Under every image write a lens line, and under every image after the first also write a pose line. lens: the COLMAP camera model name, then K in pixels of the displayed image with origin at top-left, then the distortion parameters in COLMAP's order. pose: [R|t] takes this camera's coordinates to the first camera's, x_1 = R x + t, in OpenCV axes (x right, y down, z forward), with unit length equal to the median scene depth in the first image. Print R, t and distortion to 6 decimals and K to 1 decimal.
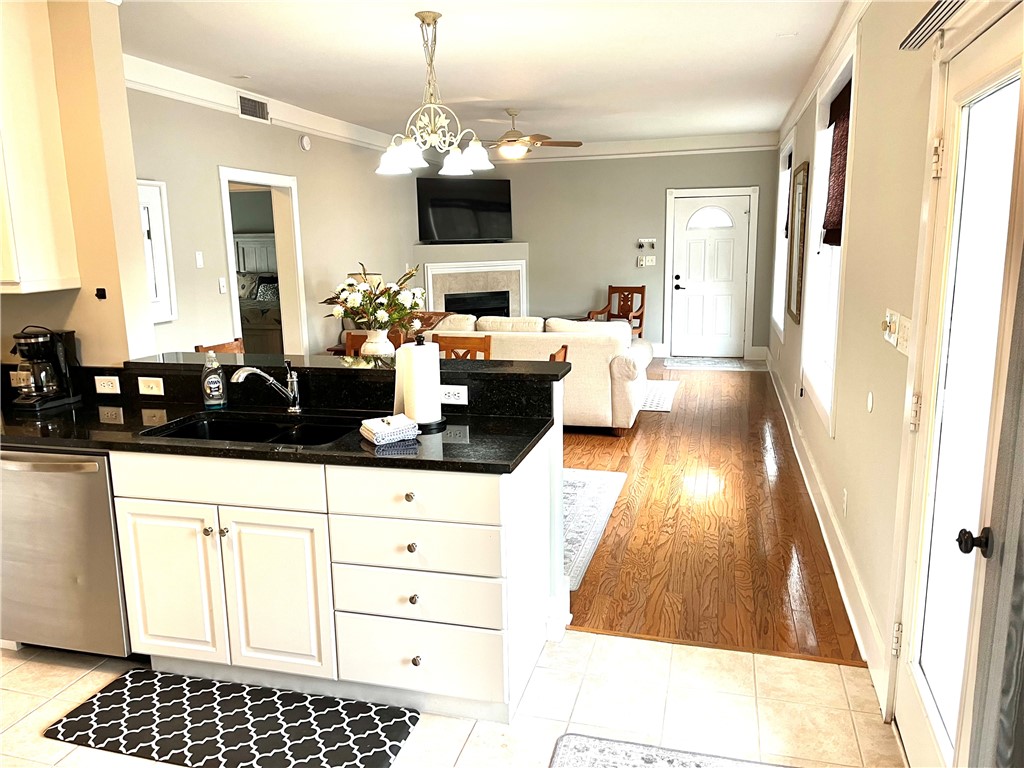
lens RADIAL K [[776.5, 0, 509.3], [0, 776.5, 386.7], [0, 0, 1]] dist [0.073467, -0.102639]
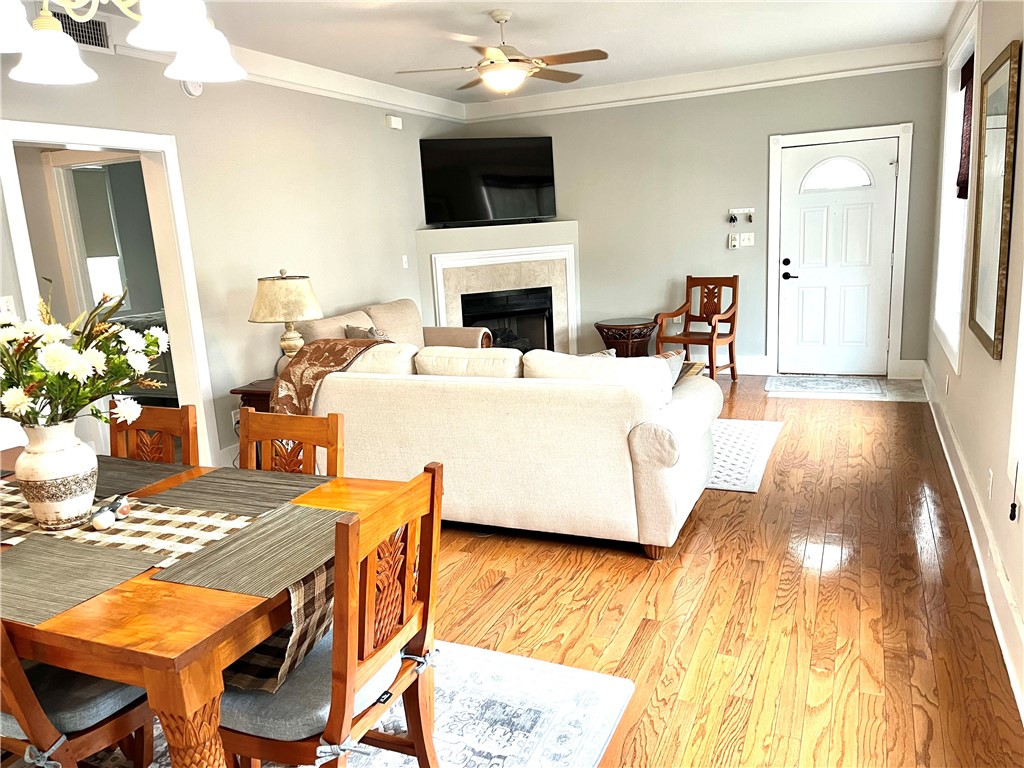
lens RADIAL K [[776.5, 0, 509.3], [0, 776.5, 386.7], [0, 0, 1]] dist [0.073467, -0.102639]
pose [[0.987600, -0.004766, -0.156919, 0.183460], [0.008572, 0.999685, 0.023586, -0.108152], [0.156757, -0.024639, 0.987330, 0.607226]]
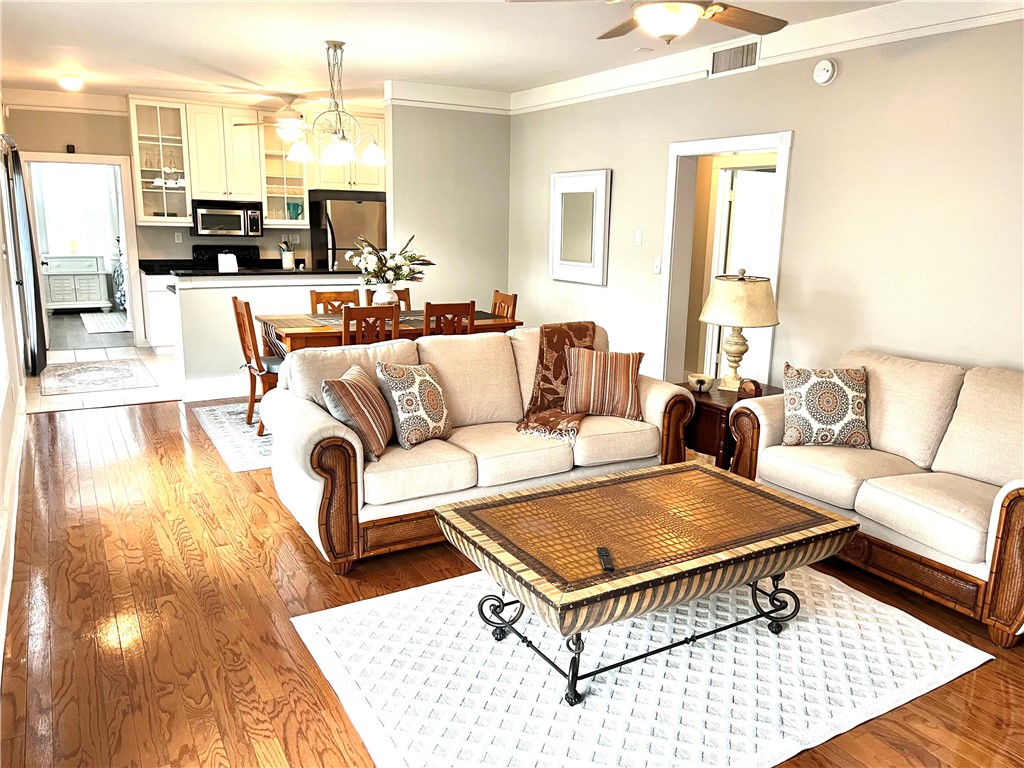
lens RADIAL K [[776.5, 0, 509.3], [0, 776.5, 386.7], [0, 0, 1]] dist [0.073467, -0.102639]
pose [[-0.707667, 0.151795, -0.690048, 0.657917], [-0.142078, 0.926127, 0.349432, -0.424831], [0.692114, 0.345322, -0.633822, 2.151481]]
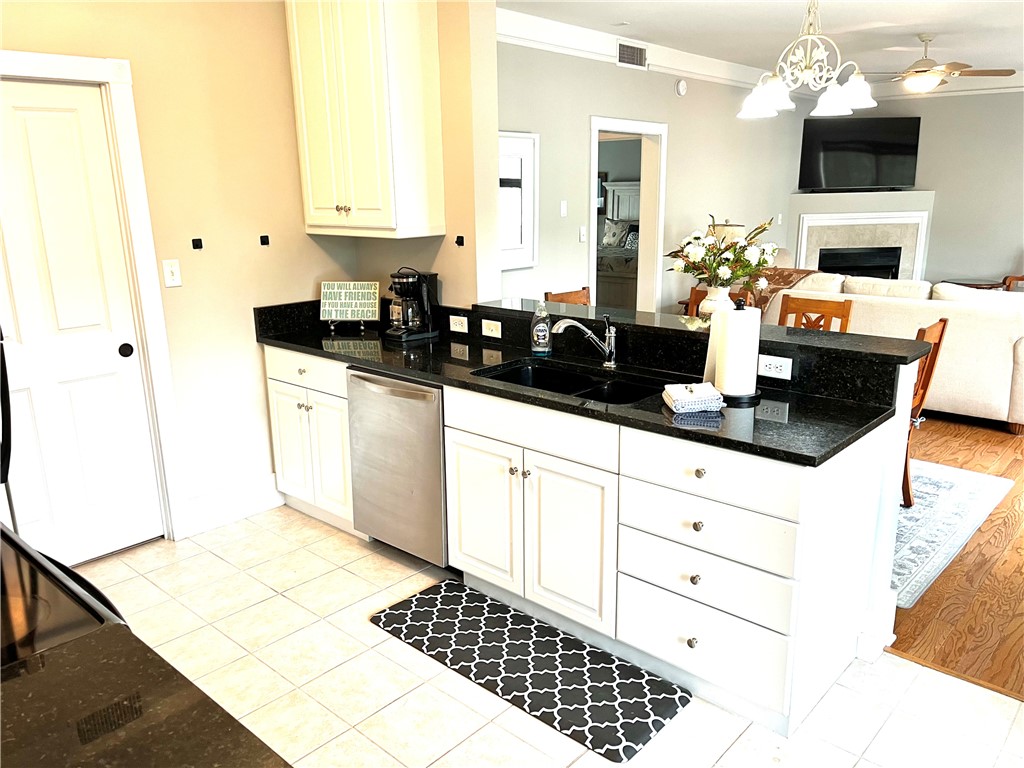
lens RADIAL K [[776.5, 0, 509.3], [0, 776.5, 386.7], [0, 0, 1]] dist [0.073467, -0.102639]
pose [[0.888844, 0.118265, -0.442685, 0.040714], [-0.089267, 0.992300, 0.085861, -0.012190], [0.449431, -0.036800, 0.892557, 0.036615]]
